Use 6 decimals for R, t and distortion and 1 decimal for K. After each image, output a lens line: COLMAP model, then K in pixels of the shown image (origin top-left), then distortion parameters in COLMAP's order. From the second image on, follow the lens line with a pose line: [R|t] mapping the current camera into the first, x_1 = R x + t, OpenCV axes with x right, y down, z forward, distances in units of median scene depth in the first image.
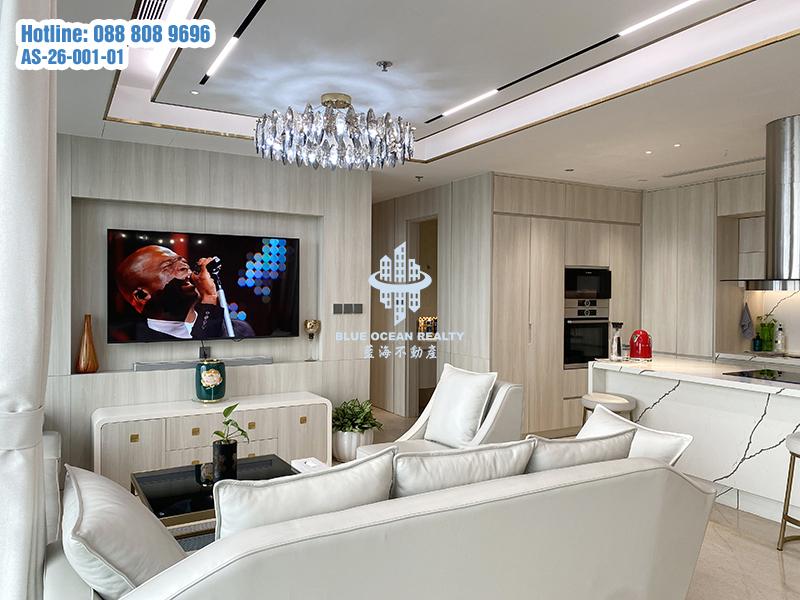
lens RADIAL K [[607.7, 0, 404.1], [0, 607.7, 297.5], [0, 0, 1]] dist [0.059890, -0.082845]
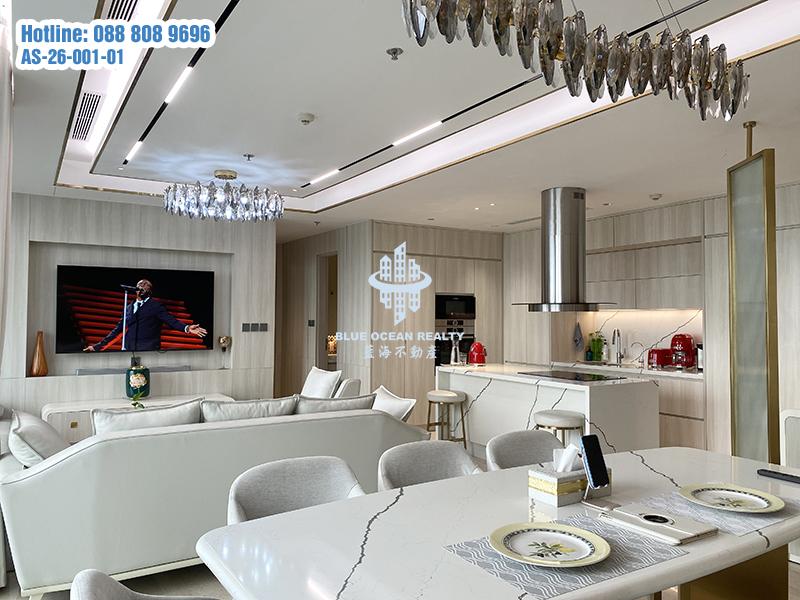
lens RADIAL K [[607.7, 0, 404.1], [0, 607.7, 297.5], [0, 0, 1]] dist [0.059890, -0.082845]
pose [[0.999268, -0.000156, 0.038250, 0.189771], [0.001752, 0.999130, -0.041678, 0.011591], [-0.038210, 0.041714, 0.998399, -0.306205]]
